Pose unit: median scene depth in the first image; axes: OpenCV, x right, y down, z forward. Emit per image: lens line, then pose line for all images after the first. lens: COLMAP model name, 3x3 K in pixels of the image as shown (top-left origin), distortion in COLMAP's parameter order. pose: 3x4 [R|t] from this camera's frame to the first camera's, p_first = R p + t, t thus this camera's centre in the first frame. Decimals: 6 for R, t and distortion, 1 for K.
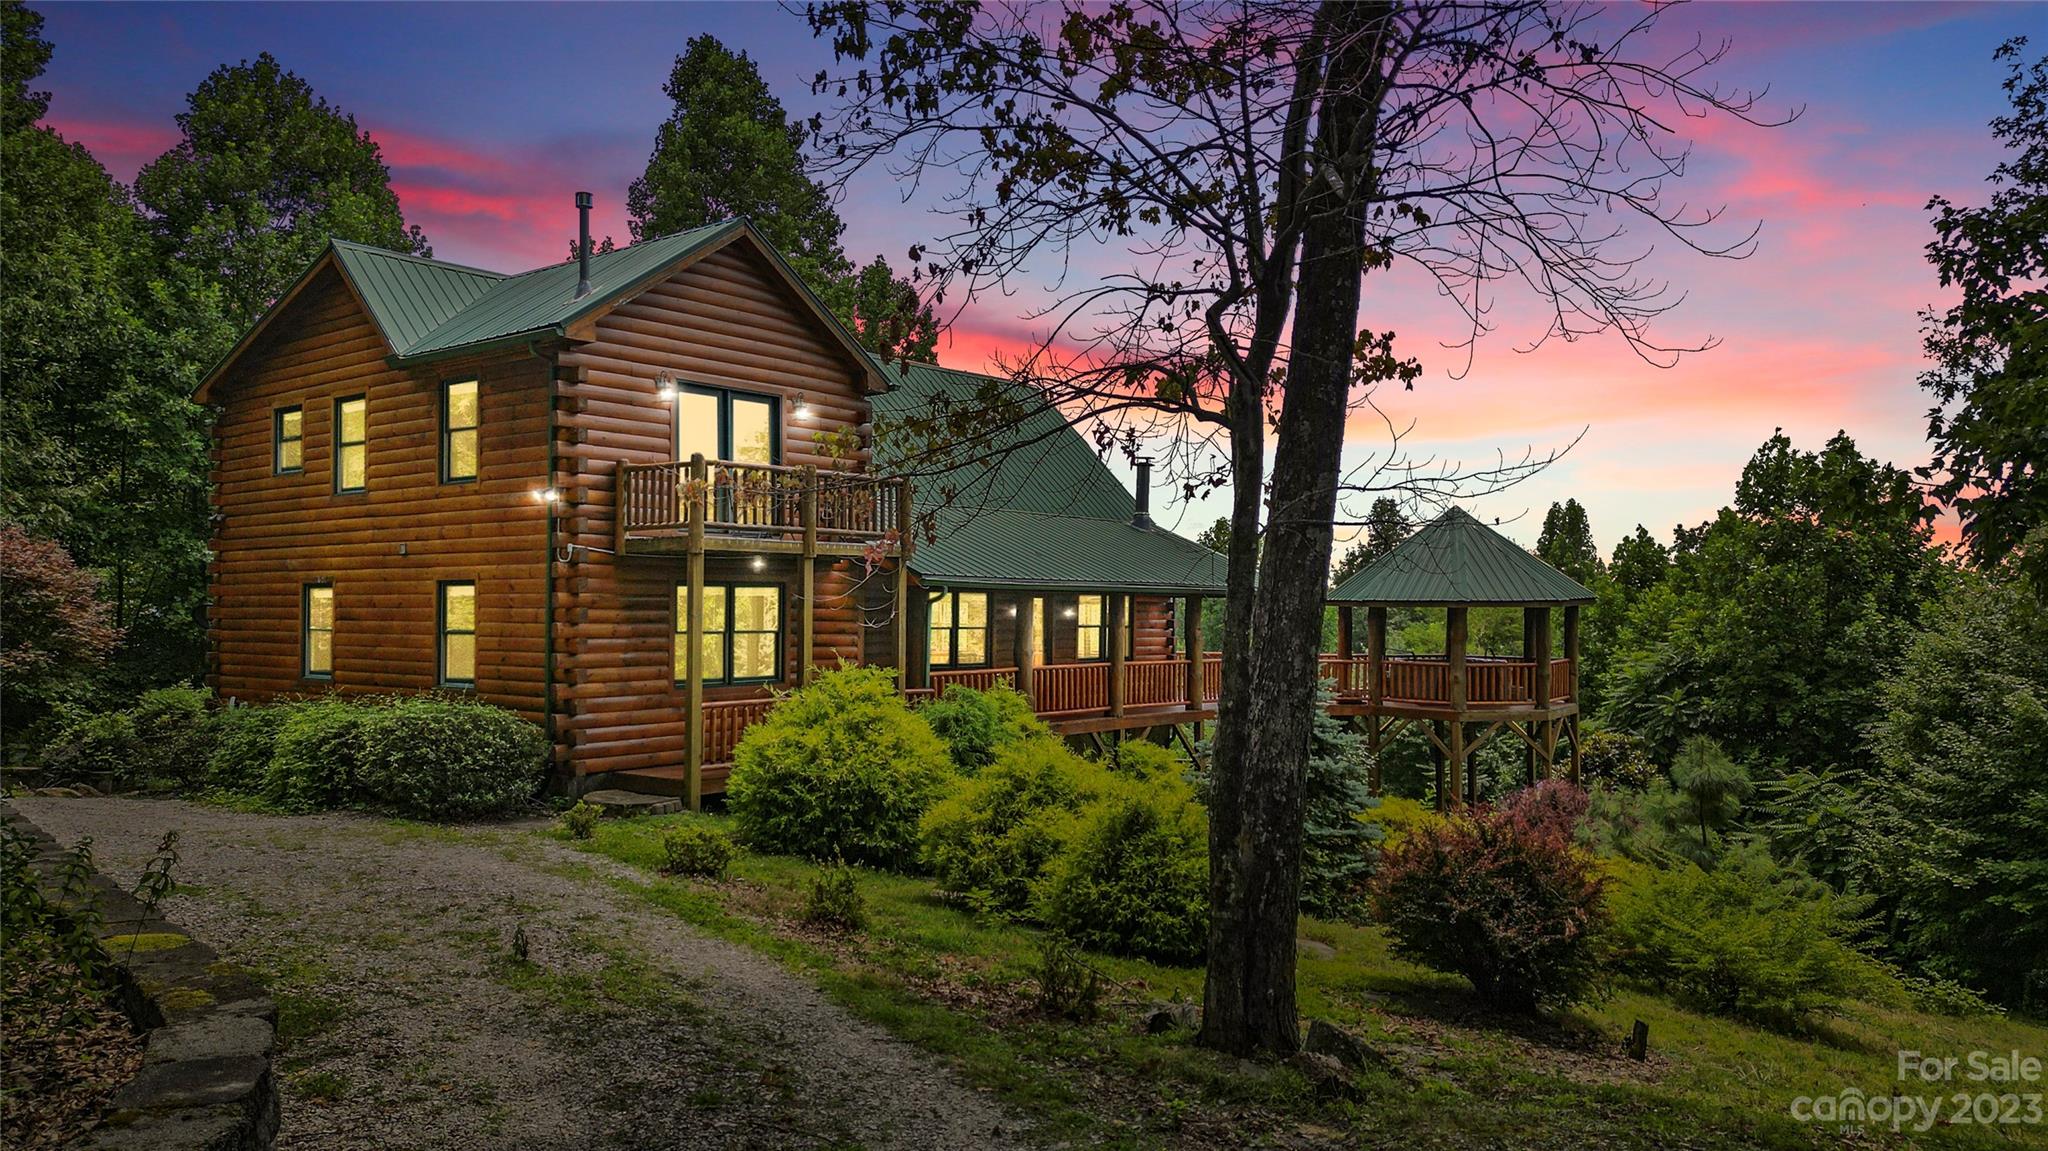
lens RADIAL K [[1399.5, 0, 1024.0], [0, 1399.5, 575.5], [0, 0, 1]] dist [0.070248, -0.071359]
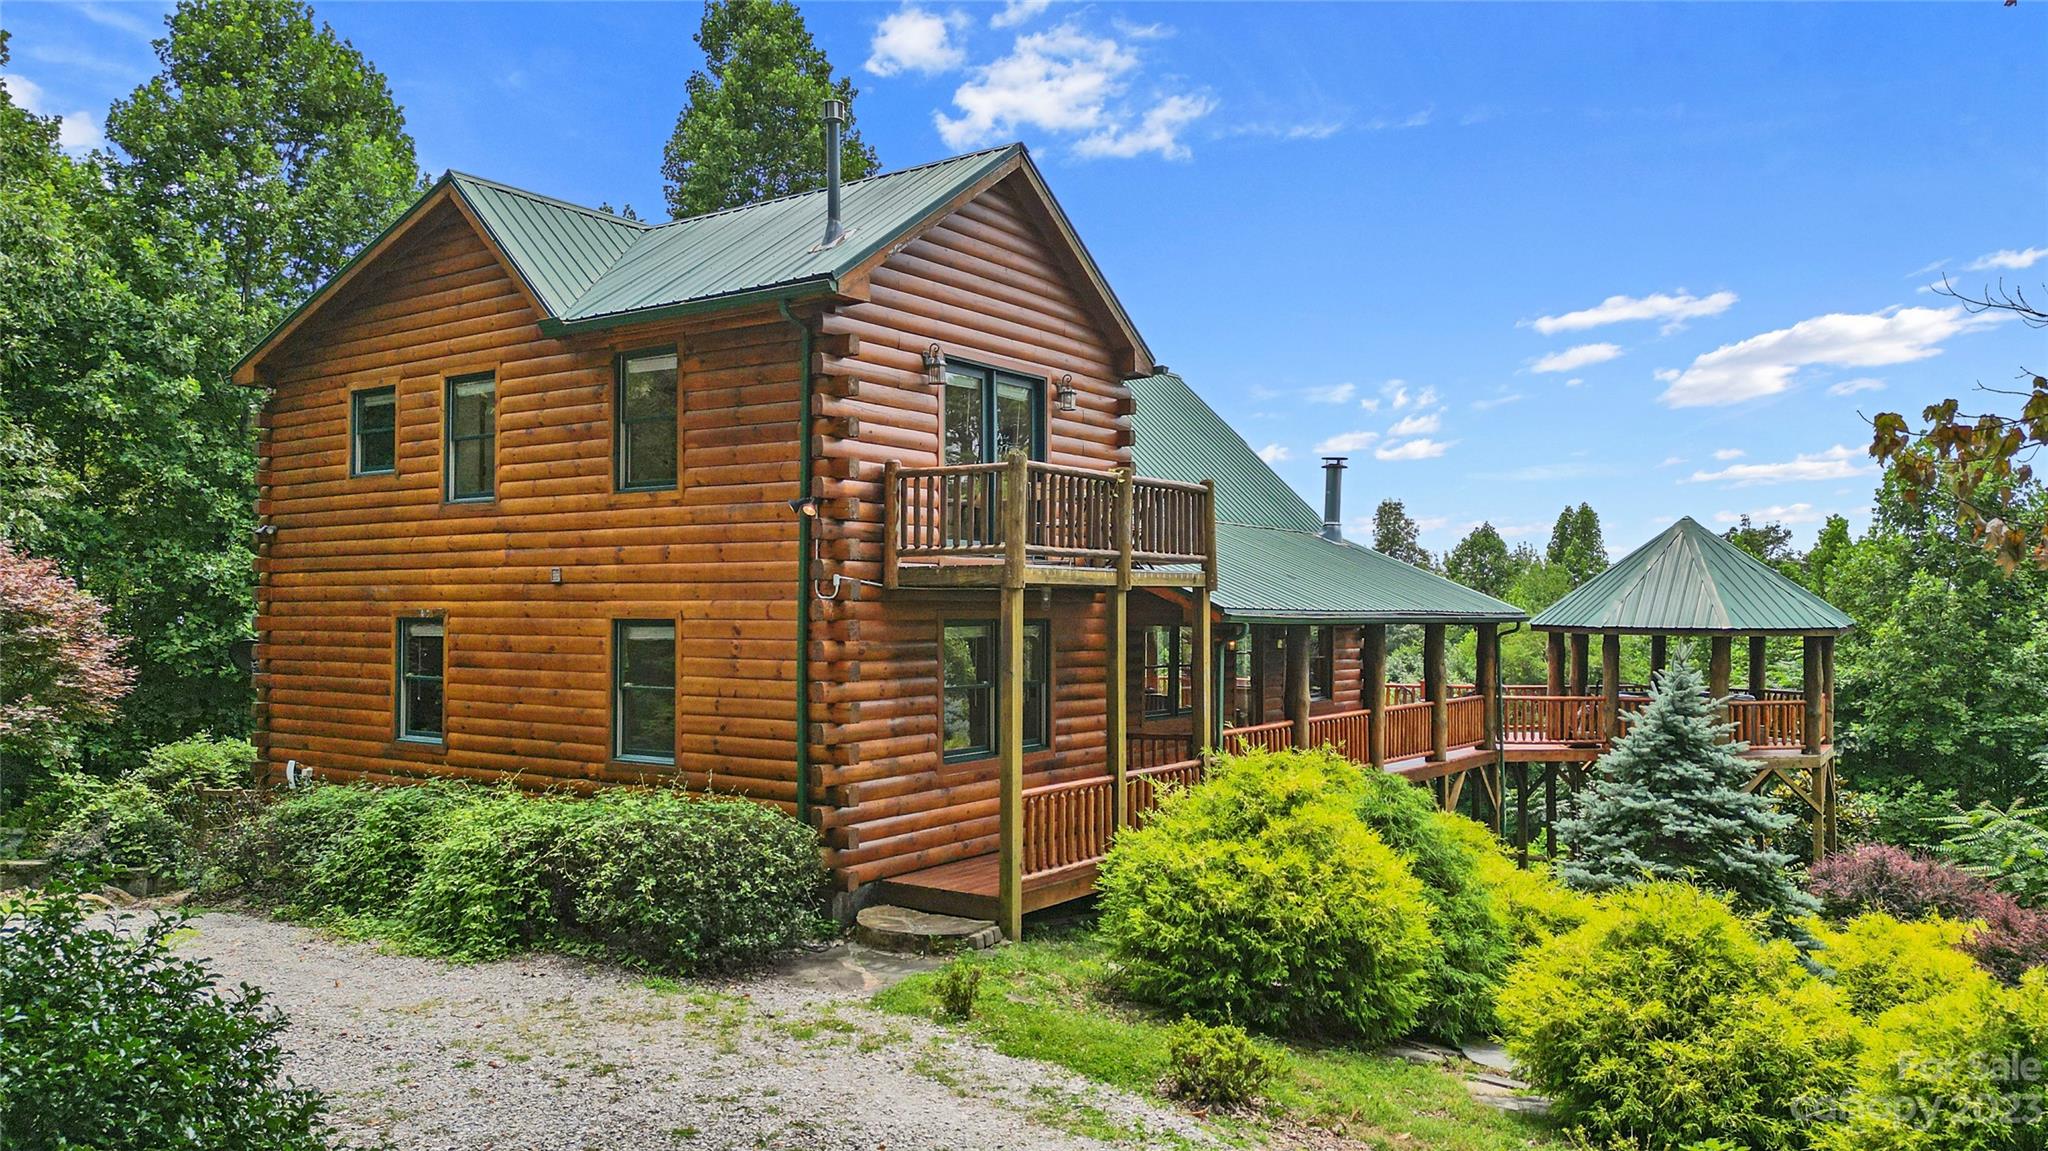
lens RADIAL K [[1406.4, 0, 1024.0], [0, 1406.4, 575.5], [0, 0, 1]] dist [0.126395, -0.153965]
pose [[0.998642, 0.001403, 0.052085, -0.233432], [-0.001409, 0.999999, 0.000064, -0.019715], [-0.052085, -0.000137, 0.998643, 0.228104]]
